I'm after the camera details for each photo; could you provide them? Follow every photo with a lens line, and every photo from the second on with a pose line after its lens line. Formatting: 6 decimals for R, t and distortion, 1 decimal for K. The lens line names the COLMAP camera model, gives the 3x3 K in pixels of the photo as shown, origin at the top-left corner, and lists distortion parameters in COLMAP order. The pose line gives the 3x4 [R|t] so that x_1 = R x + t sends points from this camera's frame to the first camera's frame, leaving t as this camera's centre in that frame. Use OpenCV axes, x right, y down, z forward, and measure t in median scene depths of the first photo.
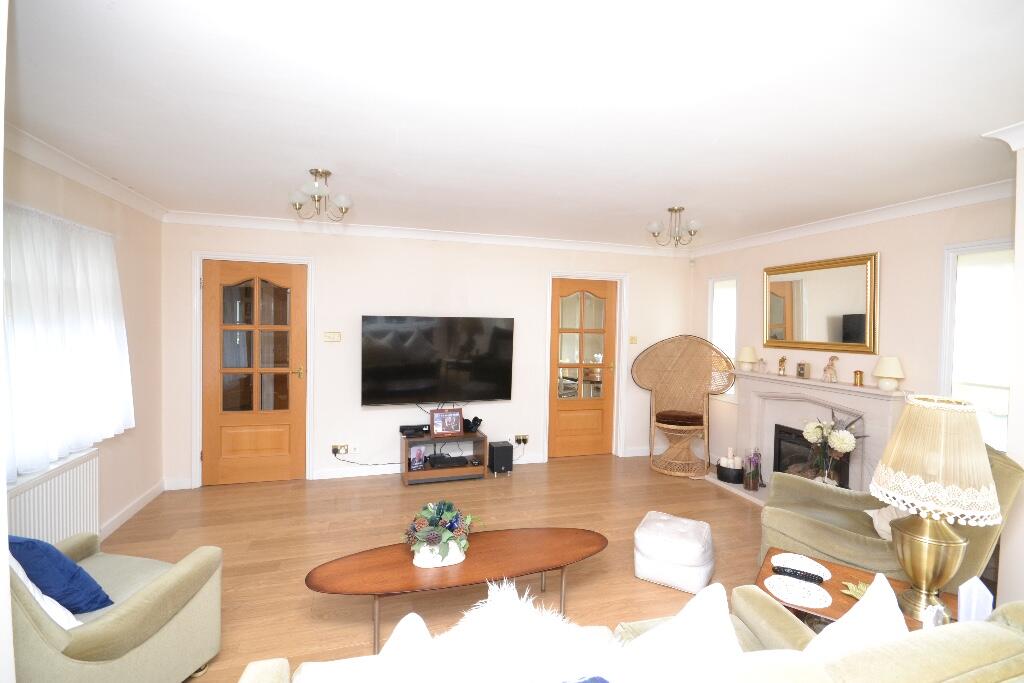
lens RADIAL K [[471.3, 0, 520.9], [0, 471.3, 339.4], [0, 0, 1]] dist [0.001682, -0.003007]
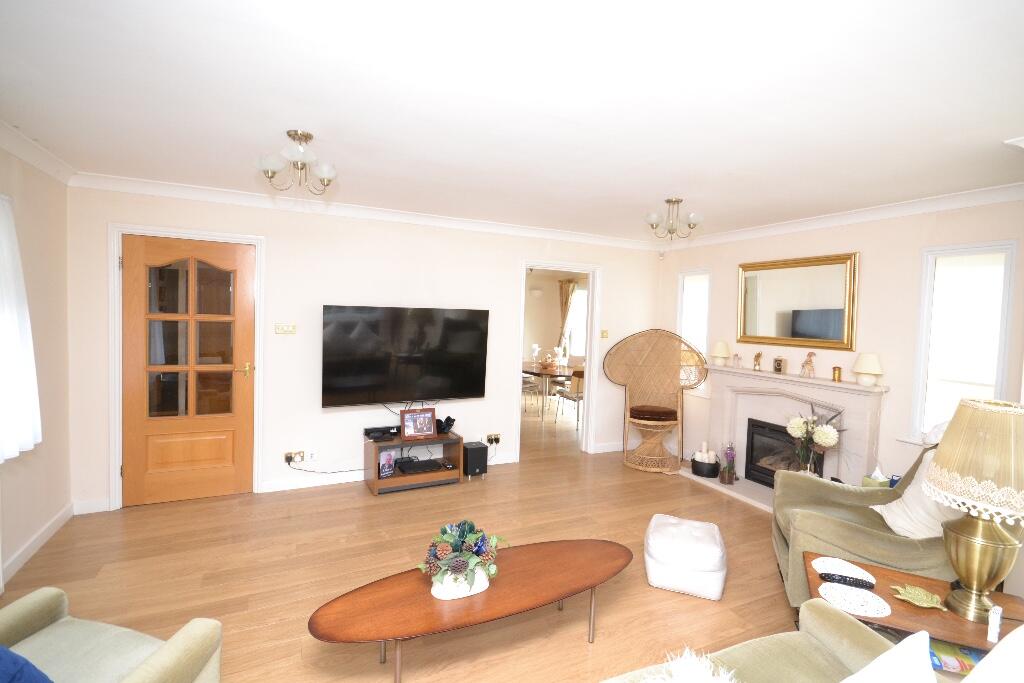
lens RADIAL K [[471.3, 0, 504.1], [0, 471.3, 337.7], [0, 0, 1]] dist [0.001682, -0.003007]
pose [[0.988206, 0.004860, 0.153055, -0.139621], [-0.008010, 0.999768, 0.019971, -0.010282], [-0.152922, -0.020961, 0.988016, 0.079477]]
